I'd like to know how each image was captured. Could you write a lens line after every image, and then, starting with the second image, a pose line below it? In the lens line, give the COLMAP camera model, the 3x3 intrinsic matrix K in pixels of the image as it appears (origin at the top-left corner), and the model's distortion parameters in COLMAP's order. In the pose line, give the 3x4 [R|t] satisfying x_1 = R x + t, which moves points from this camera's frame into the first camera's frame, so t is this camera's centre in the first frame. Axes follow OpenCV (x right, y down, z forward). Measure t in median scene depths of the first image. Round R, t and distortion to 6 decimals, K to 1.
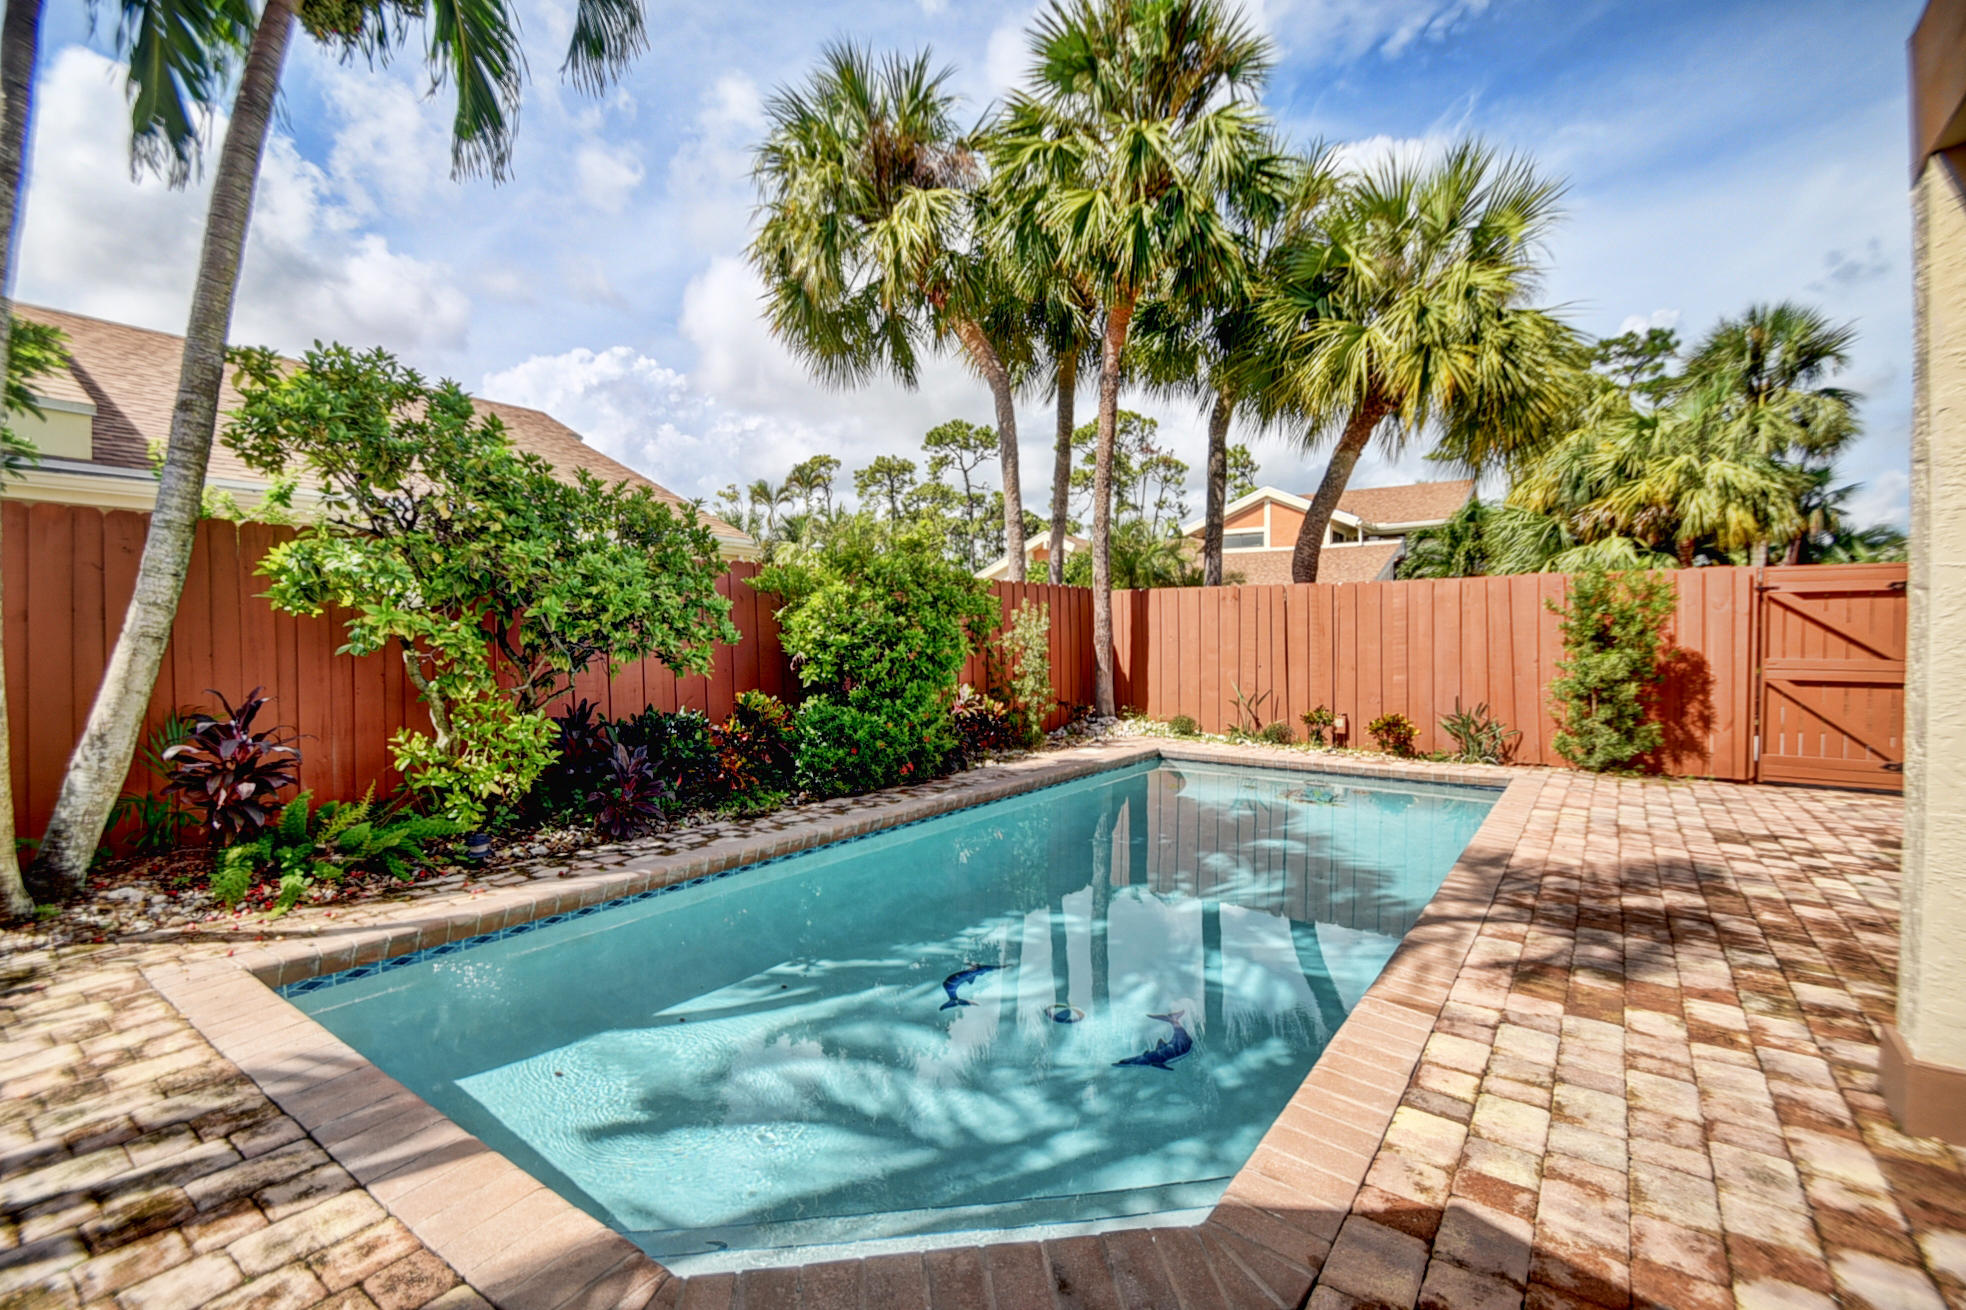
lens RADIAL K [[878.0, 0, 992.1], [0, 878.0, 652.0], [0, 0, 1]] dist [-0.007621, -0.005407]
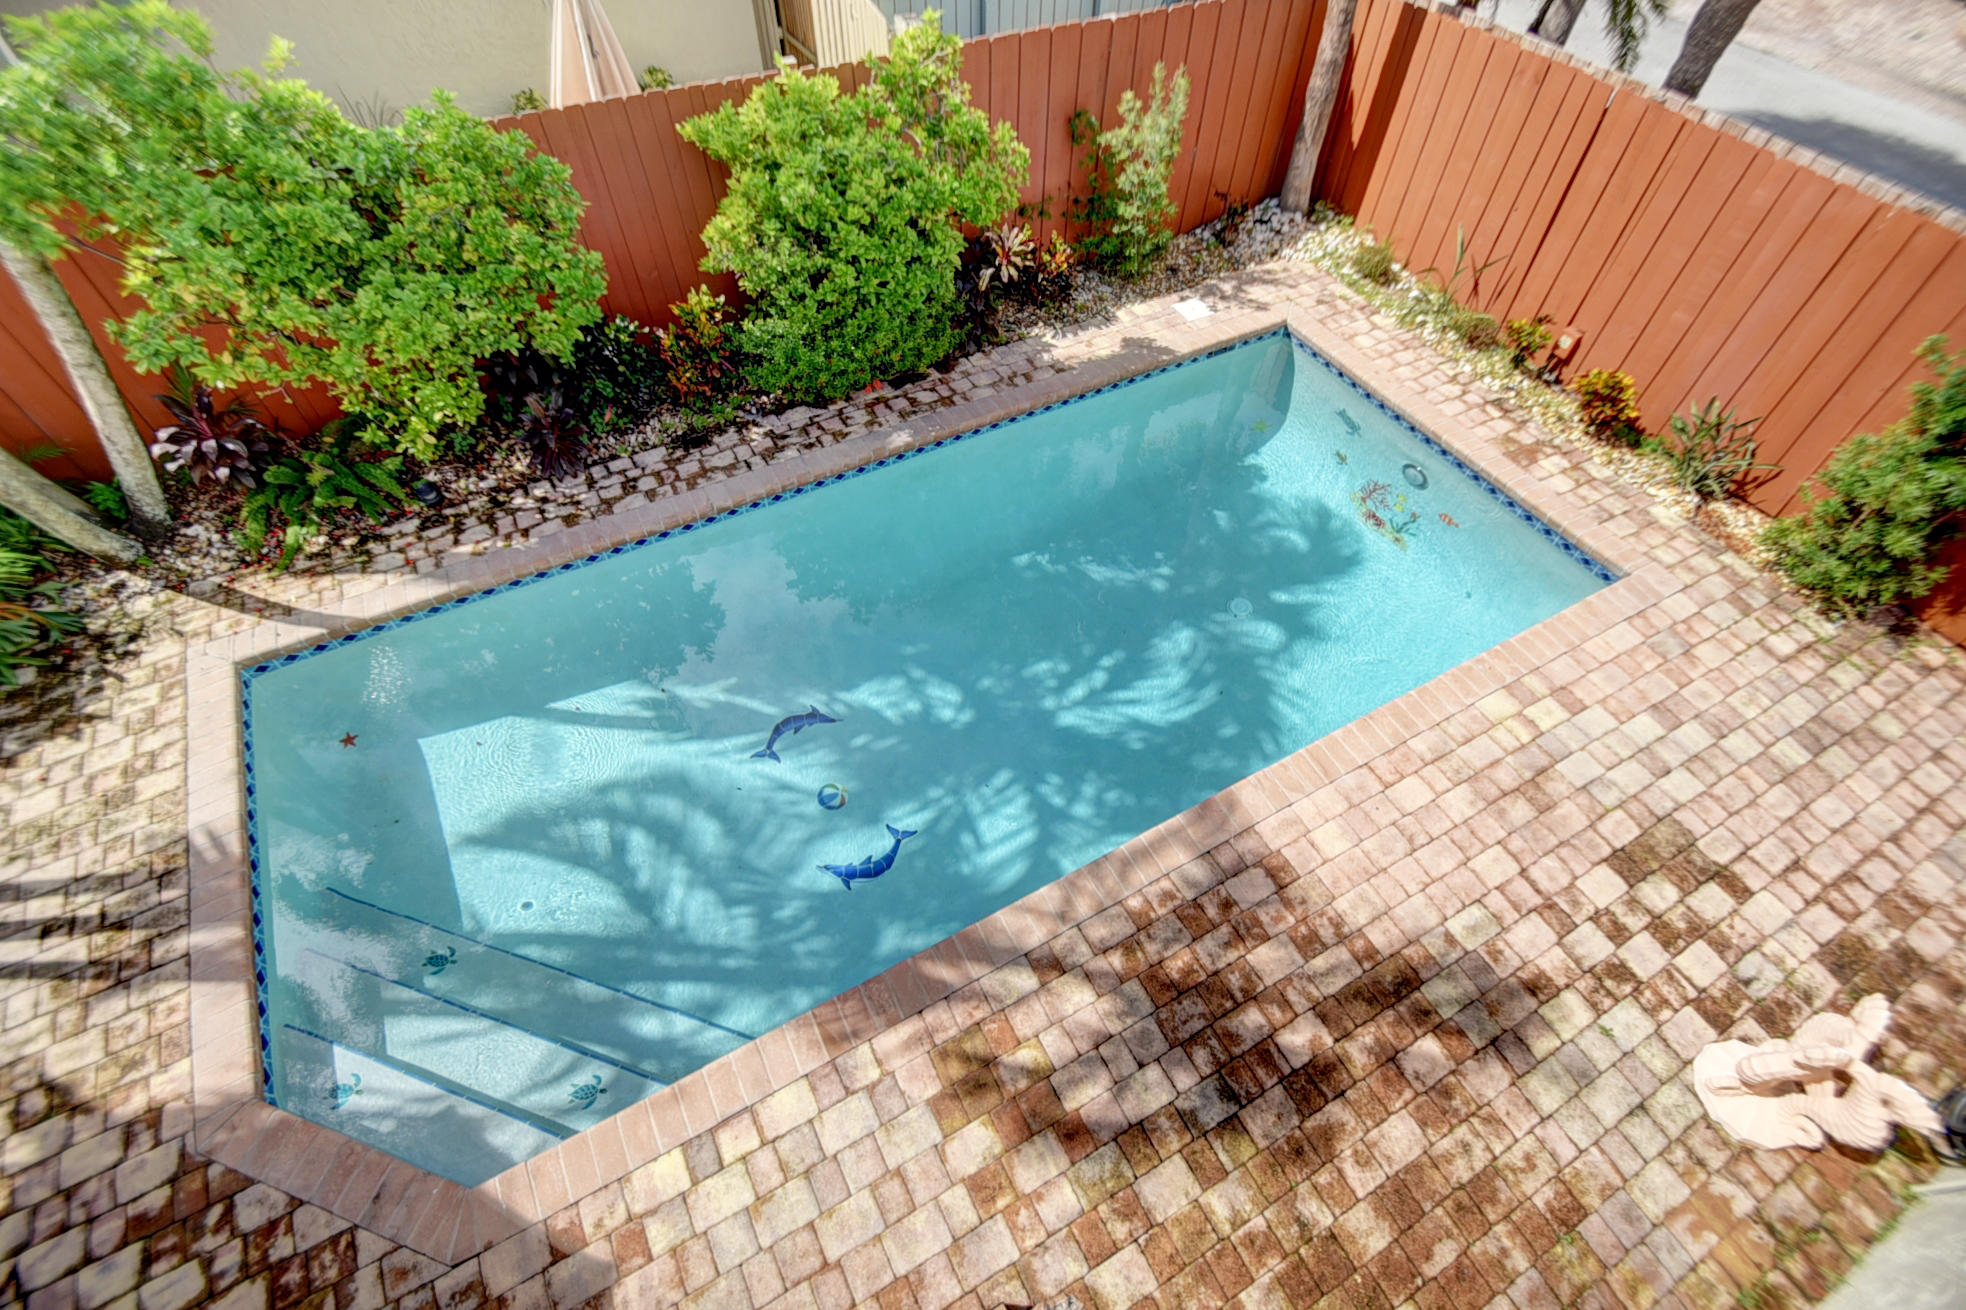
lens RADIAL K [[878.0, 0, 992.1], [0, 878.0, 652.0], [0, 0, 1]] dist [-0.007621, -0.005407]
pose [[0.902484, 0.348195, -0.253540, 0.511844], [-0.026201, 0.631926, 0.774586, -0.600453], [0.429926, -0.692408, 0.579426, 0.462316]]
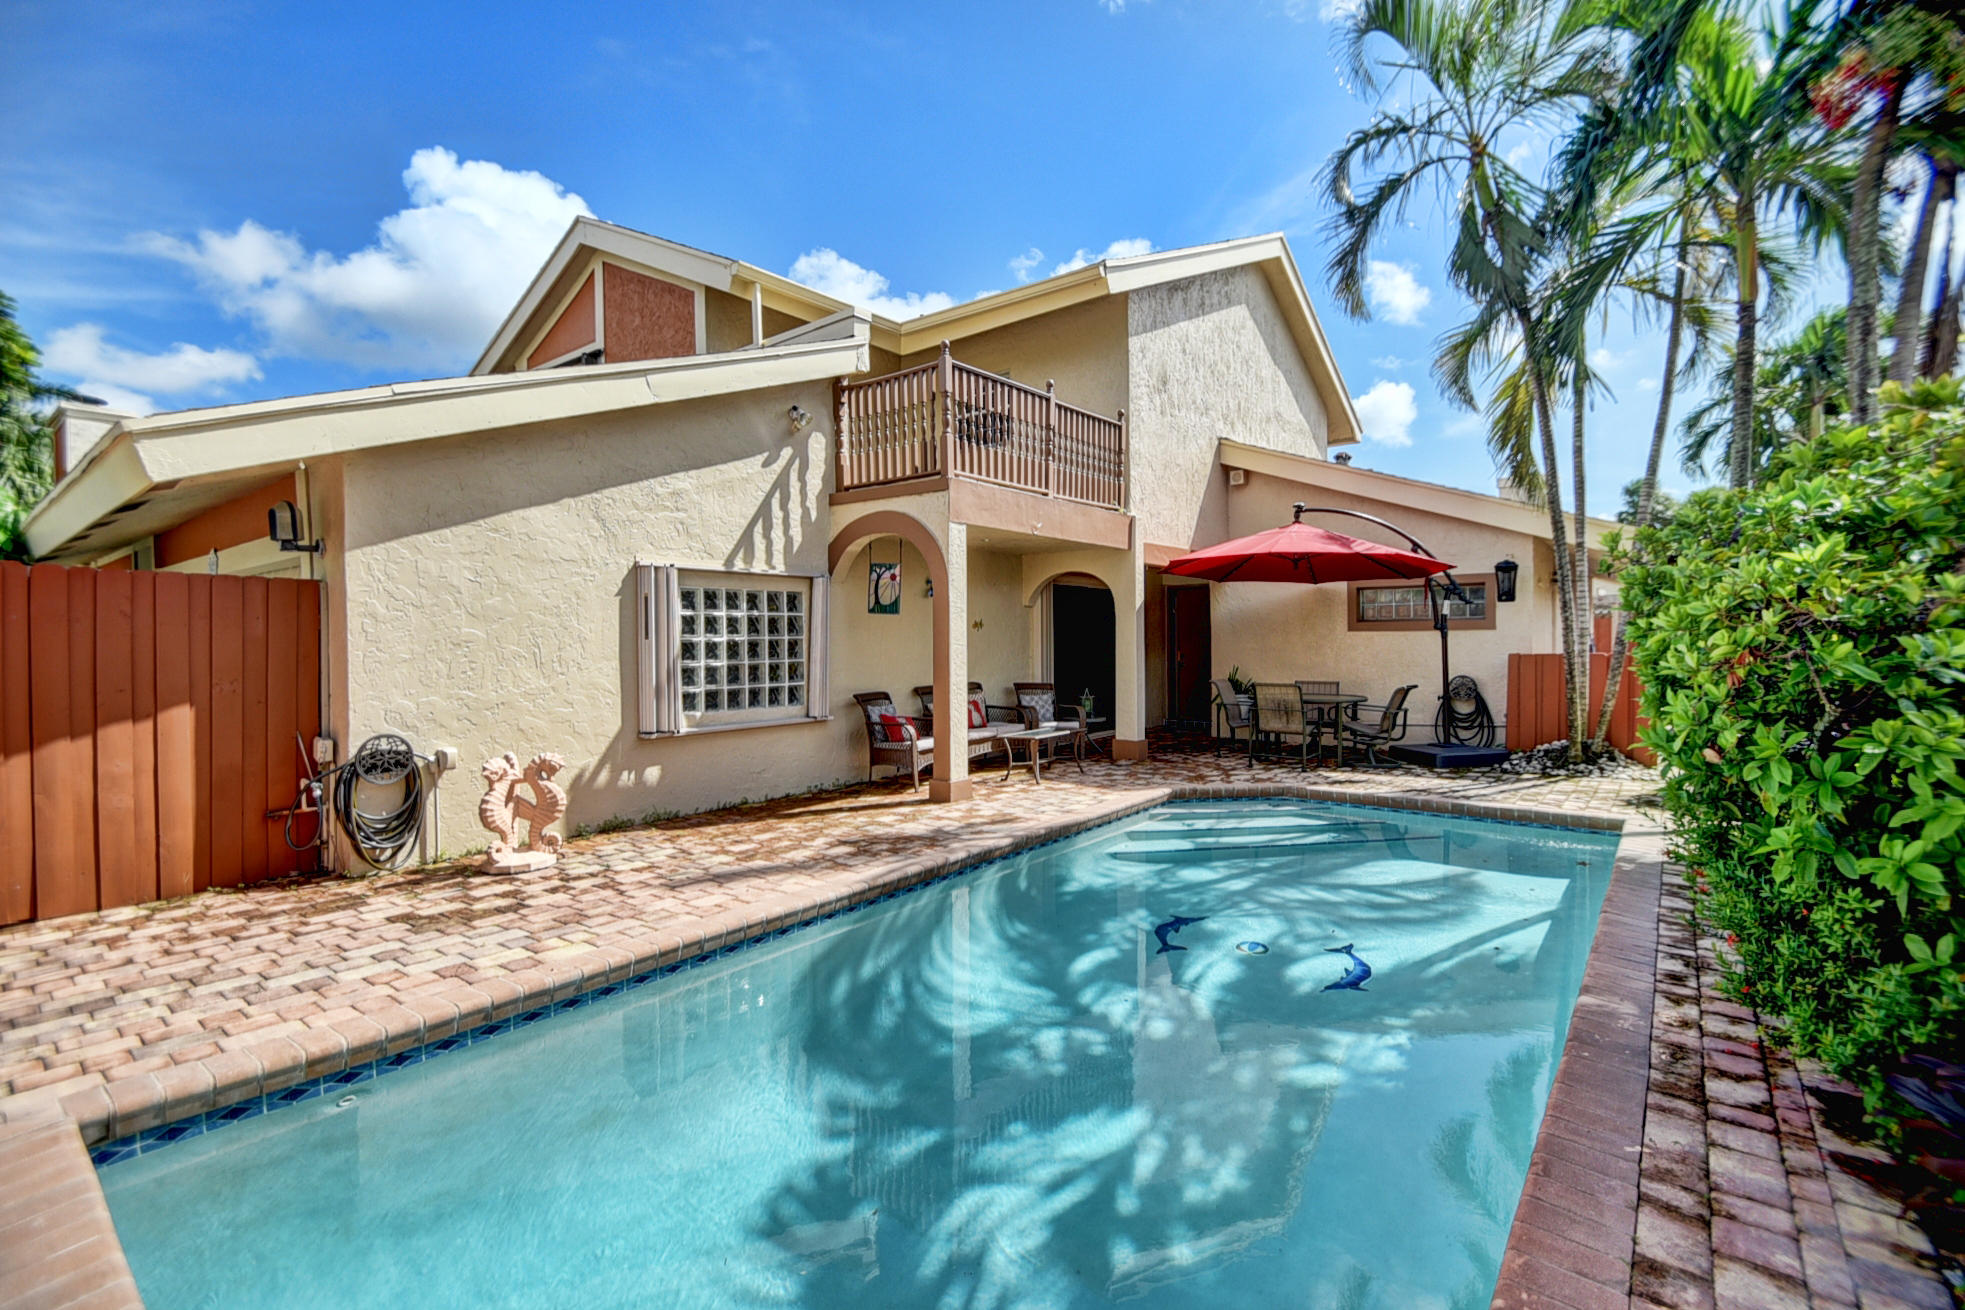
lens RADIAL K [[865.9, 0, 995.5], [0, 865.9, 650.4], [0, 0, 1]] dist [0.012935, -0.017536]
pose [[-0.998965, 0.006951, 0.044946, 0.365561], [0.008218, 0.999572, 0.028071, -0.069454], [-0.044732, 0.028412, -0.998595, 2.092582]]
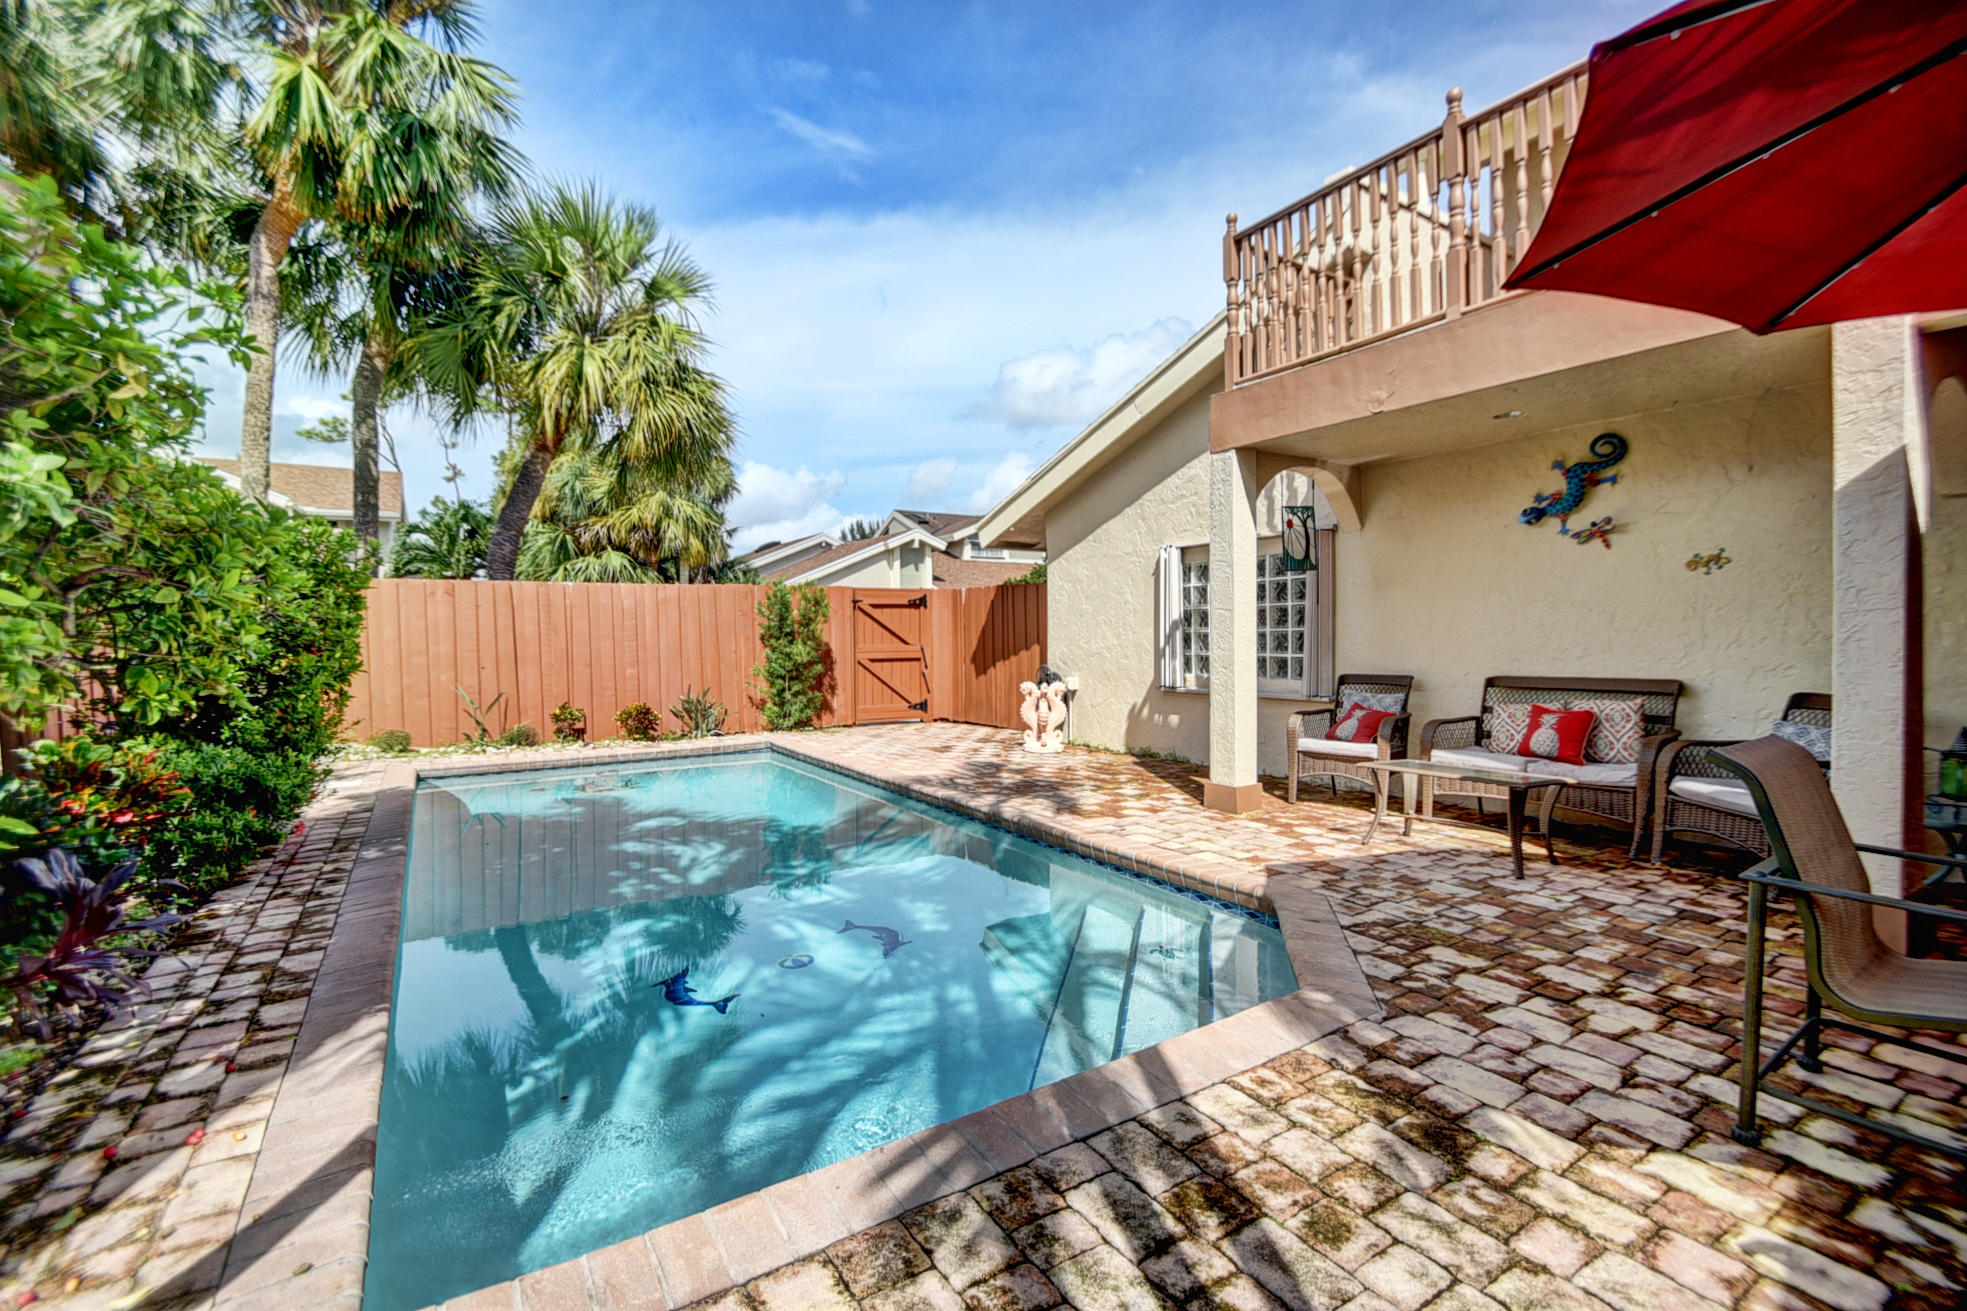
lens RADIAL K [[866.8, 0, 996.6], [0, 866.8, 650.9], [0, 0, 1]] dist [0.012935, -0.017536]
pose [[0.357888, -0.026509, 0.933388, -0.783247], [0.027536, 0.999462, 0.017827, -0.007054], [-0.933358, 0.019321, 0.358425, 0.330112]]
